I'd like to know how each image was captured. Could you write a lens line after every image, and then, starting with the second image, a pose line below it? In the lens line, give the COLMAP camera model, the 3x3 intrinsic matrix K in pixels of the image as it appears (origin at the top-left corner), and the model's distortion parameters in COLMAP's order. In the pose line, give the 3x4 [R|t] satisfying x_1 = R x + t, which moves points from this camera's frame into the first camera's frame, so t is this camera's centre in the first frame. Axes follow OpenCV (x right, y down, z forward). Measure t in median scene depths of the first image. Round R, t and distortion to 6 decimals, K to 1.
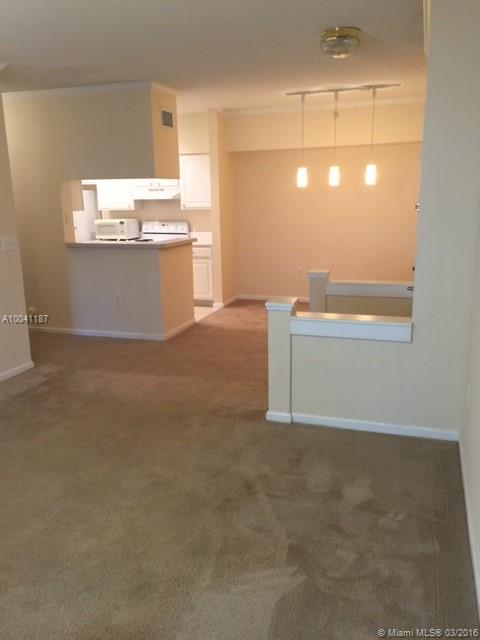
lens RADIAL K [[543.4, 0, 242.2], [0, 543.4, 322.0], [0, 0, 1]] dist [0.029497, -0.023126]
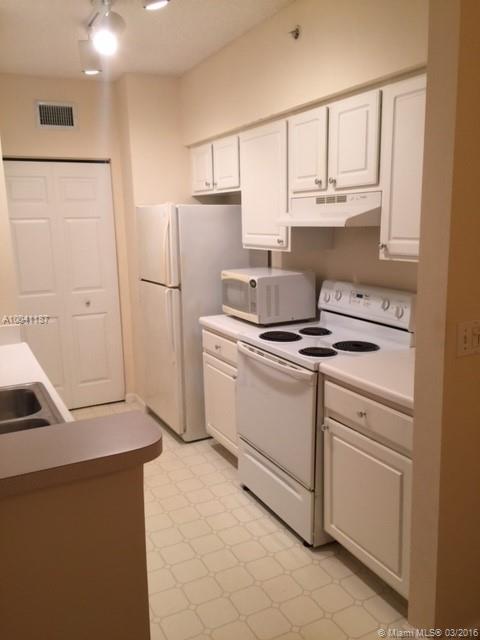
lens RADIAL K [[543.4, 0, 239.1], [0, 543.4, 319.9], [0, 0, 1]] dist [0.029497, -0.023126]
pose [[0.714566, 0.131294, -0.687138, 0.058071], [-0.152245, 0.987874, 0.030435, -0.194459], [0.682801, 0.082865, 0.725890, 0.826030]]
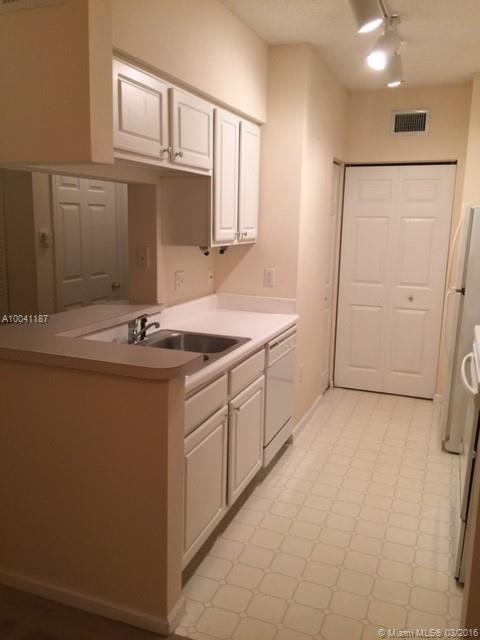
lens RADIAL K [[543.4, 0, 239.6], [0, 543.4, 319.2], [0, 0, 1]] dist [0.029497, -0.023126]
pose [[-0.046115, 0.197398, -0.979238, 0.160148], [-0.246156, 0.947807, 0.202654, -0.226256], [0.968133, 0.250391, 0.004883, 0.960267]]
